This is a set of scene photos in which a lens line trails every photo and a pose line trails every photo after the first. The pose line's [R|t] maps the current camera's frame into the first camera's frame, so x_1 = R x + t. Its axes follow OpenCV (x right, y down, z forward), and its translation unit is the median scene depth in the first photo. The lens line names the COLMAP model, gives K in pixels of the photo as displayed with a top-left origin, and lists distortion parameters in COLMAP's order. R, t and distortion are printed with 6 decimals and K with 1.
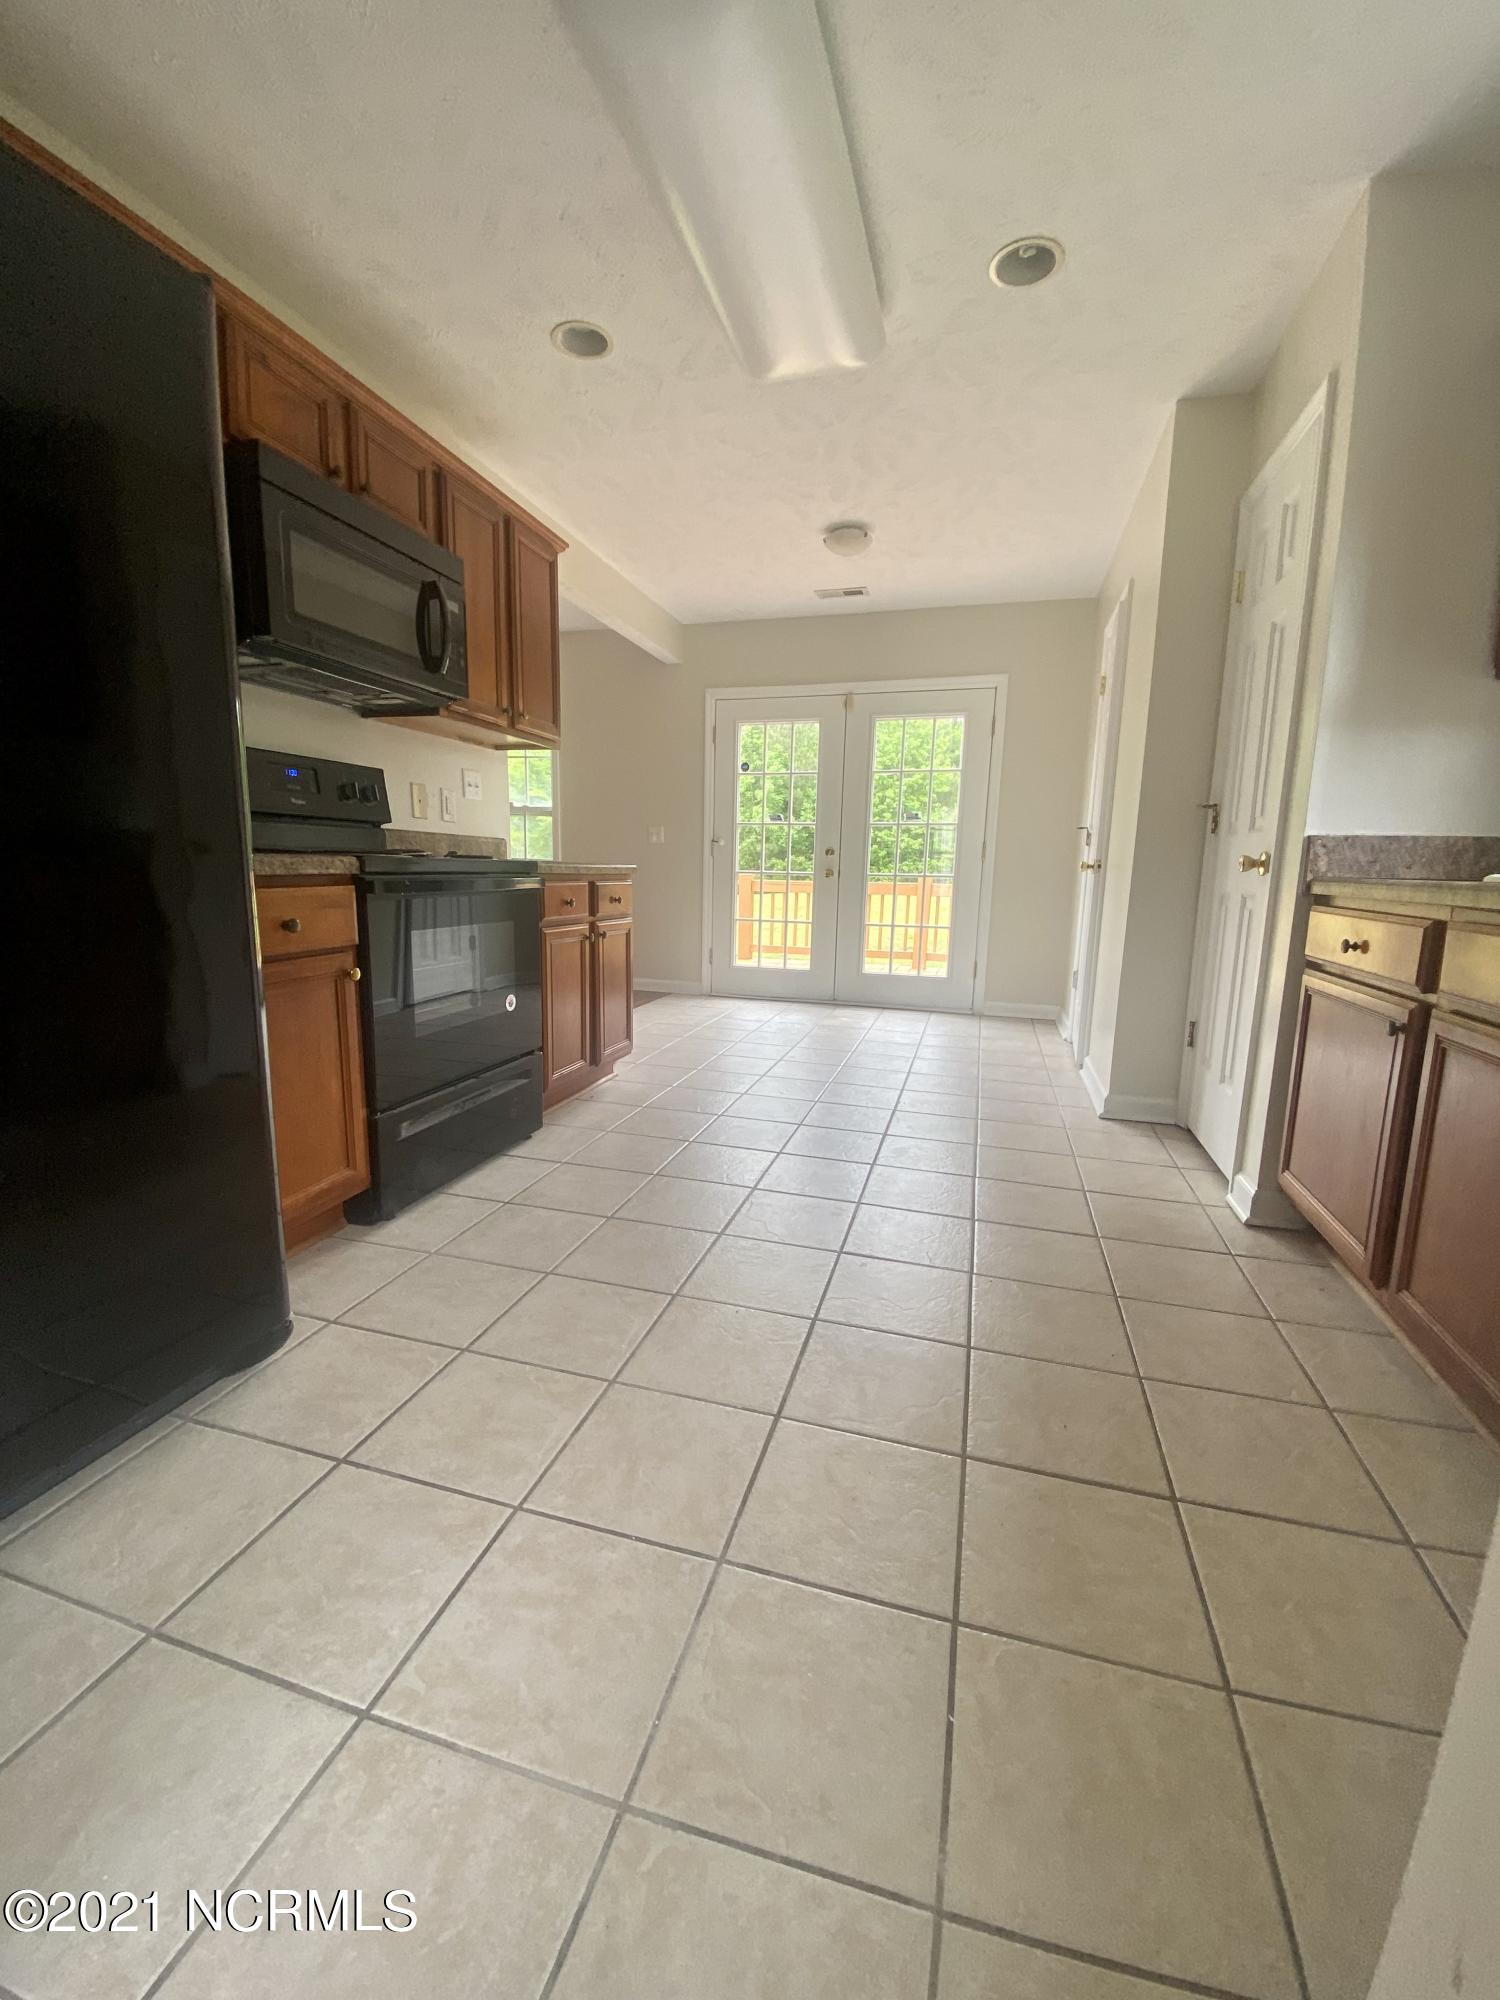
lens RADIAL K [[813.5, 0, 749.3], [0, 813.5, 995.8], [0, 0, 1]] dist [0.015363, -0.018467]
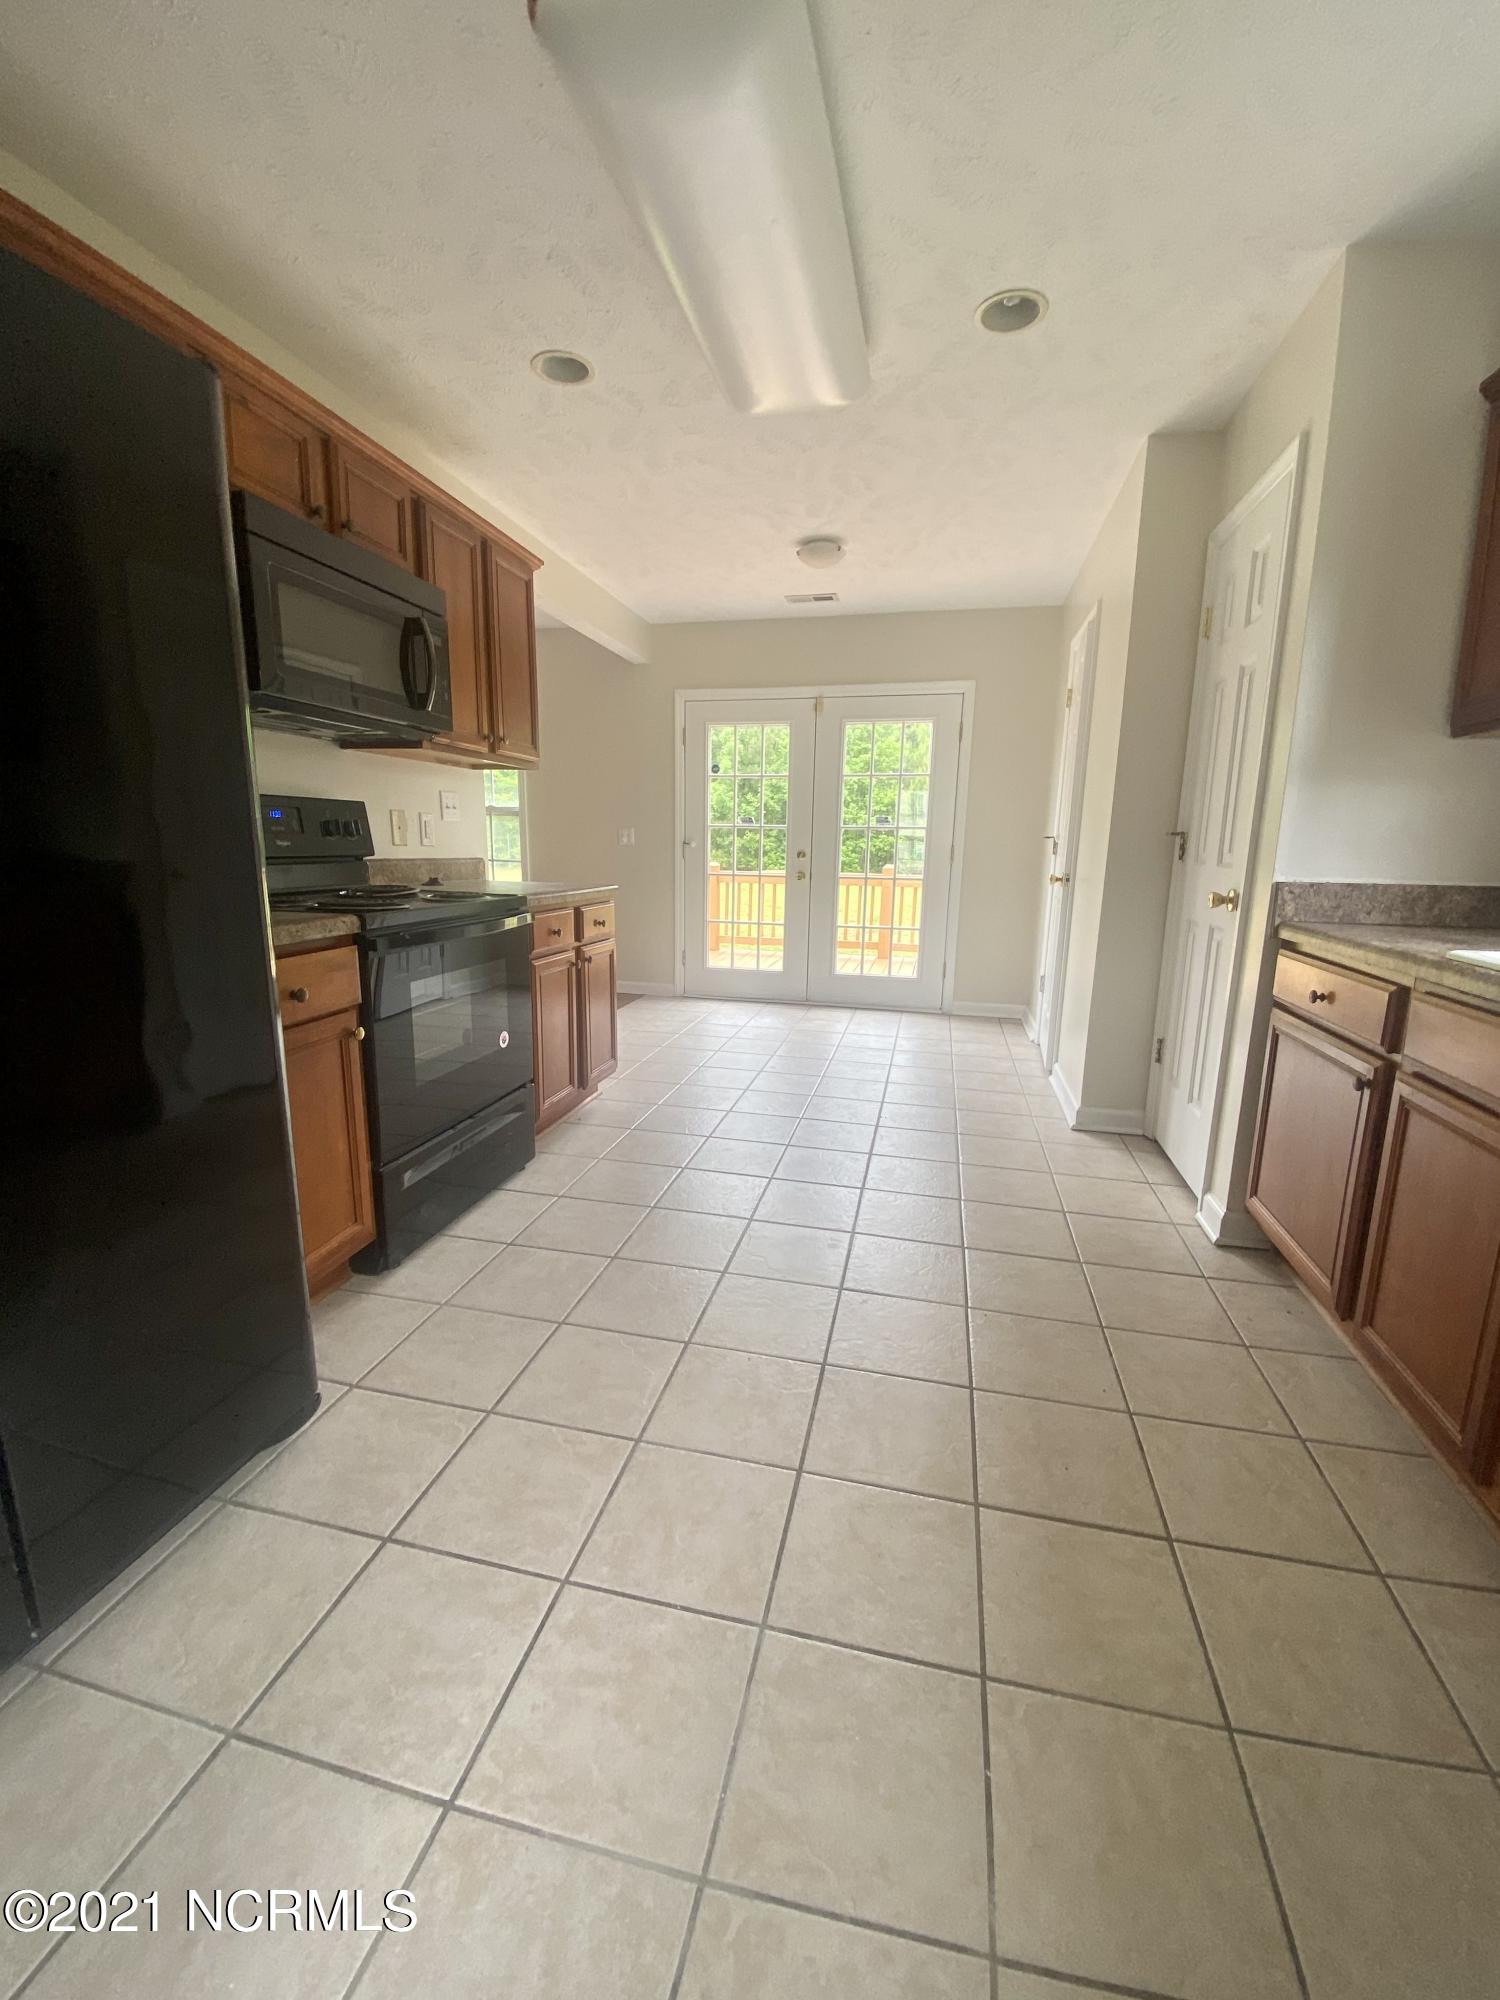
lens RADIAL K [[813.5, 0, 749.3], [0, 813.5, 995.8], [0, 0, 1]] dist [0.015363, -0.018467]
pose [[0.998596, -0.014923, 0.050820, -0.052832], [0.013395, 0.999452, 0.030276, -0.092934], [-0.051244, -0.029552, 0.998249, -0.023412]]
